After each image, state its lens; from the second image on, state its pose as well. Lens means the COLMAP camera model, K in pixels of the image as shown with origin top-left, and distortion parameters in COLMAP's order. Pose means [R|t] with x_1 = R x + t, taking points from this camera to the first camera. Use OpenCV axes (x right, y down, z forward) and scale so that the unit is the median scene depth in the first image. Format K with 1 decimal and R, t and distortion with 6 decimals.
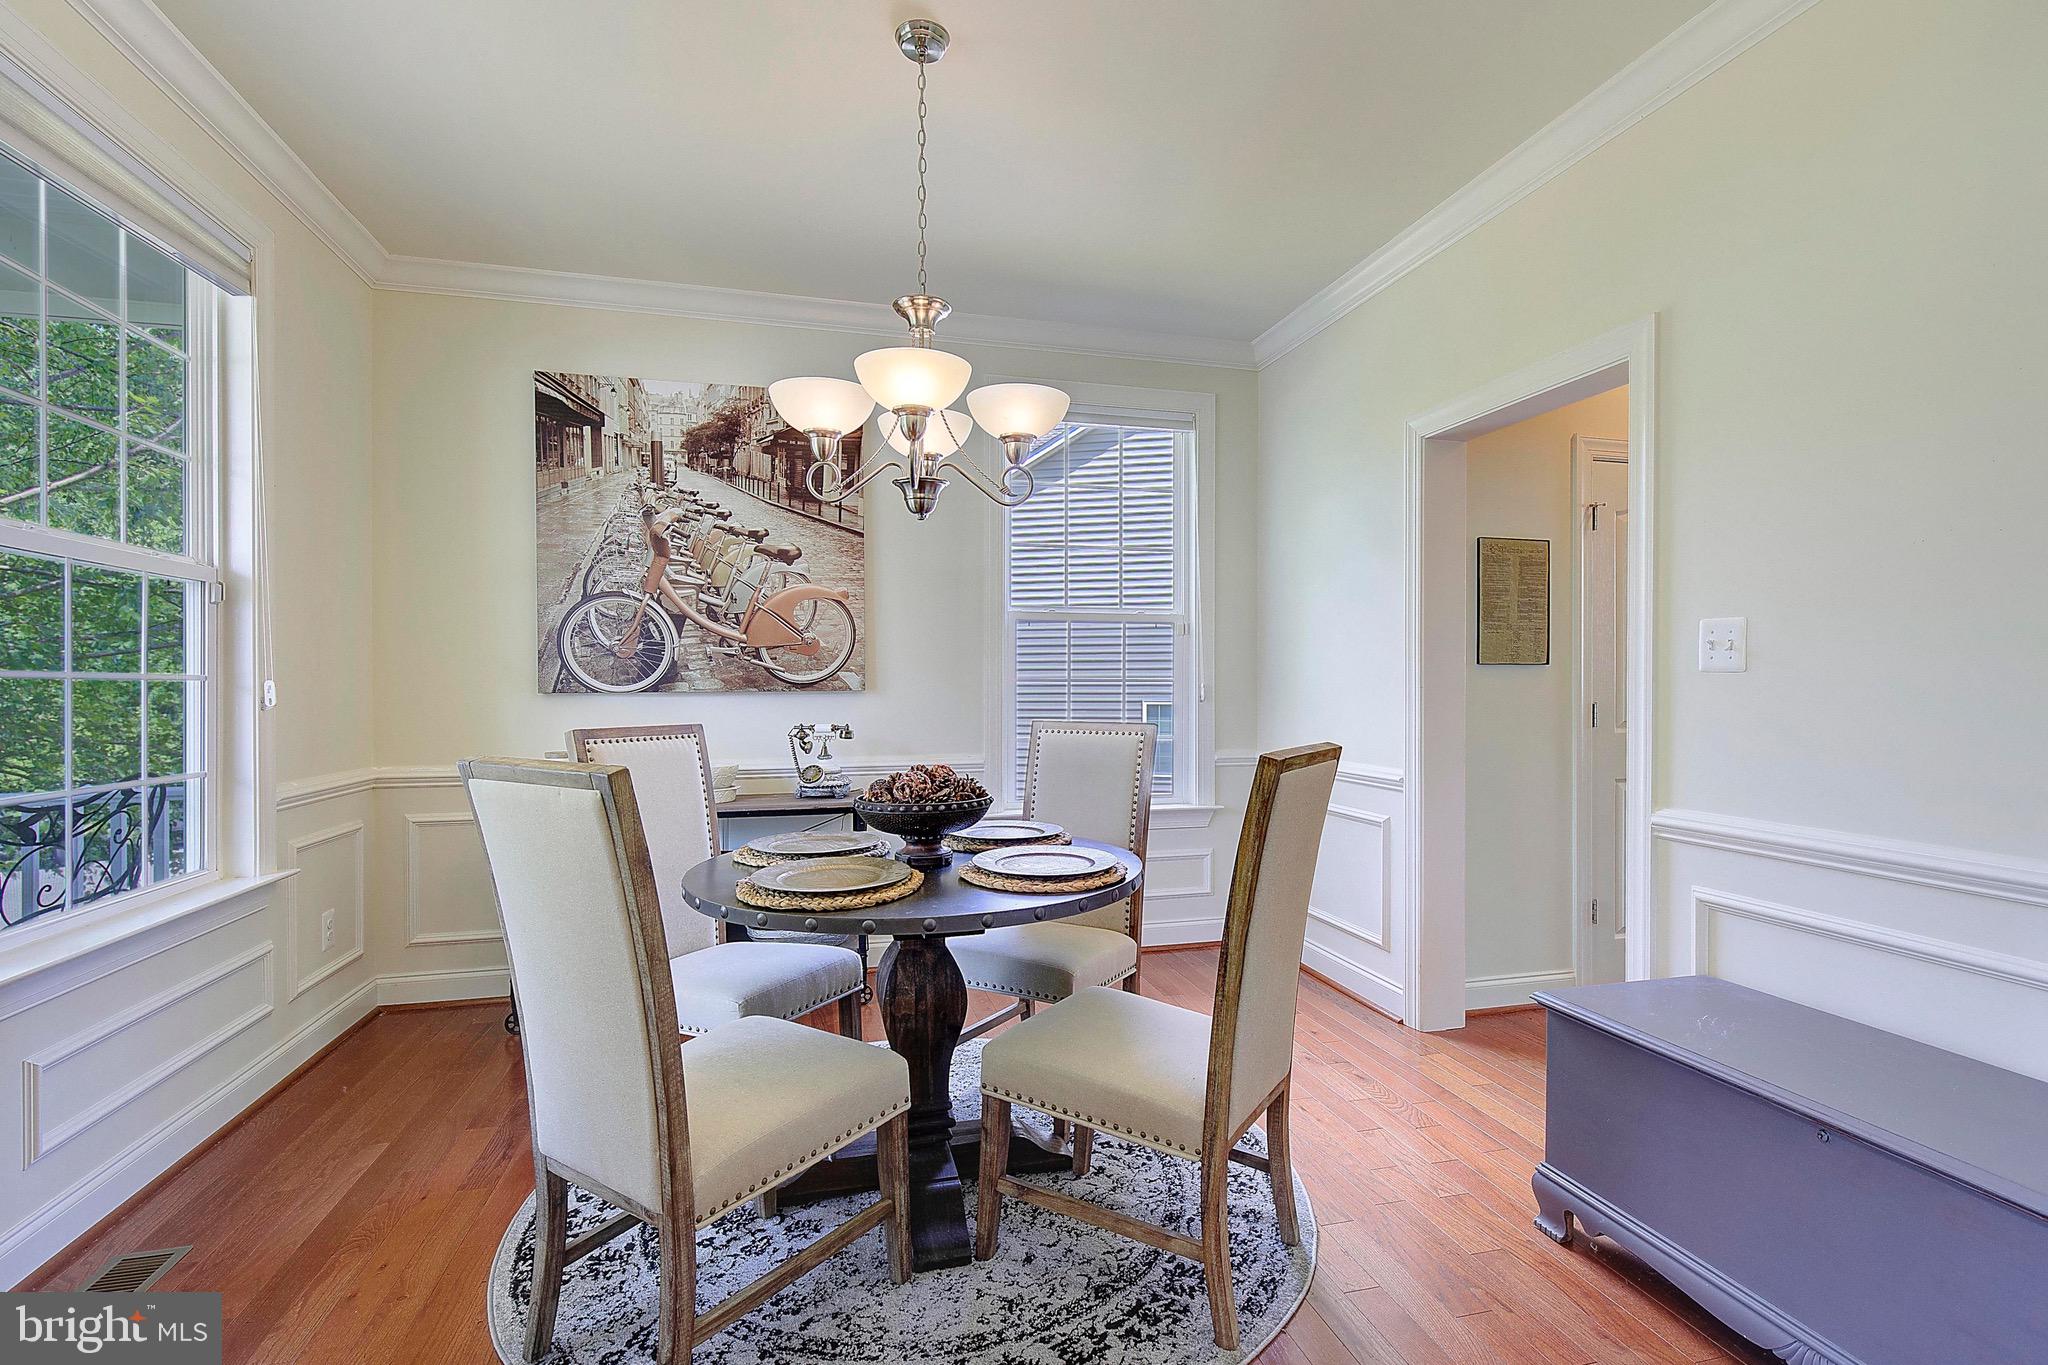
lens RADIAL K [[943.0, 0, 1113.8], [0, 943.0, 683.1], [0, 0, 1]] dist [0.004448, -0.000585]
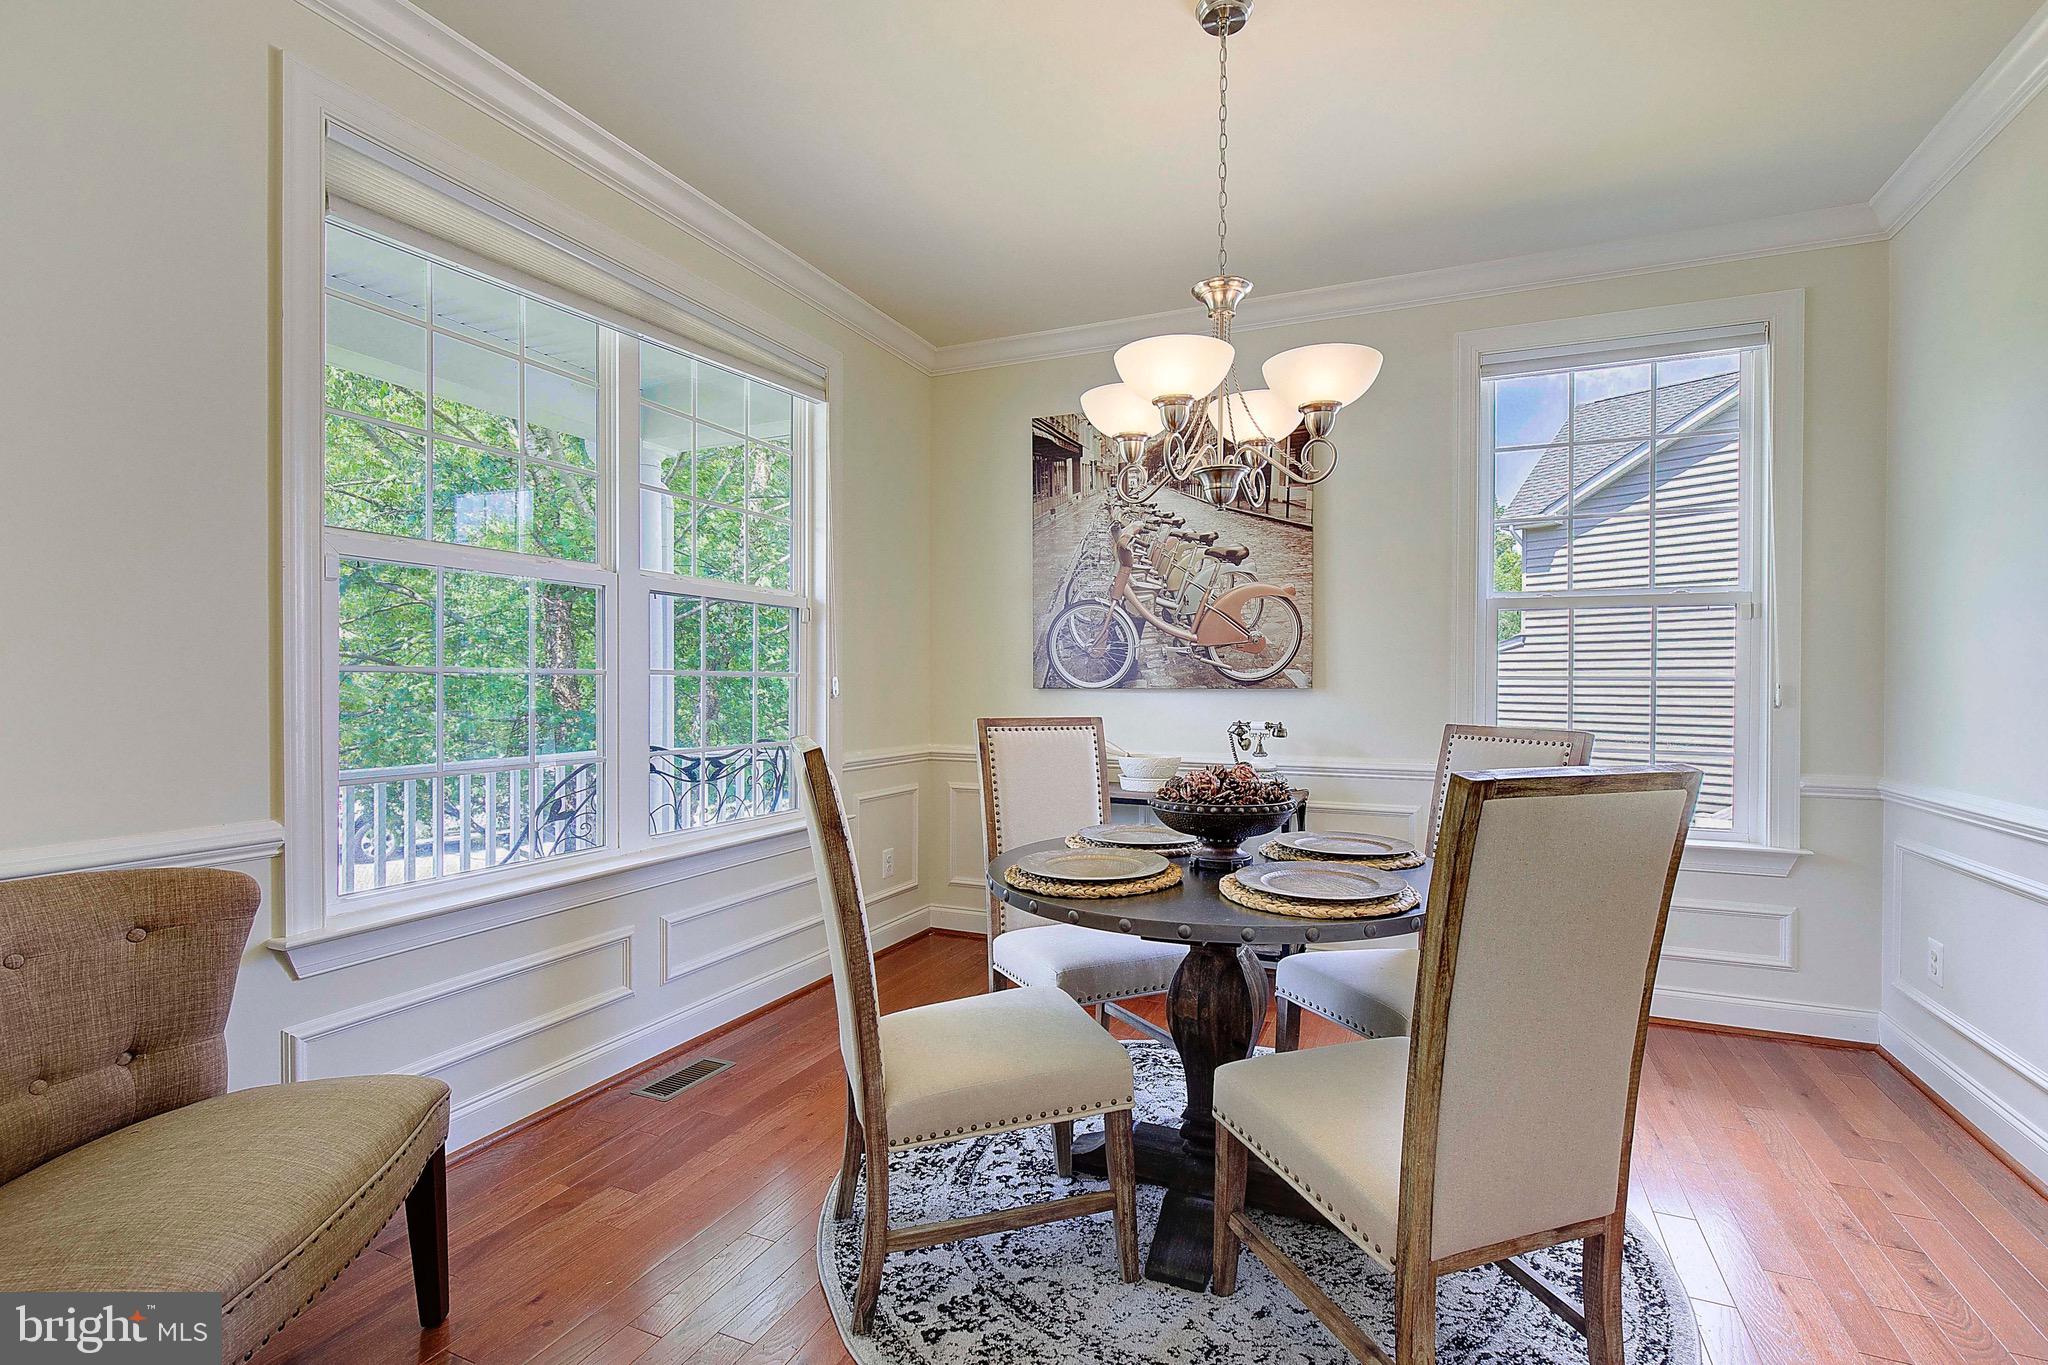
lens RADIAL K [[943.0, 0, 1028.0], [0, 943.0, 685.5], [0, 0, 1]] dist [0.004448, -0.000585]
pose [[0.779475, 0.005889, -0.626405, 0.130257], [-0.003472, 0.999981, 0.005080, 0.000821], [0.626423, -0.001785, 0.779481, 0.066189]]
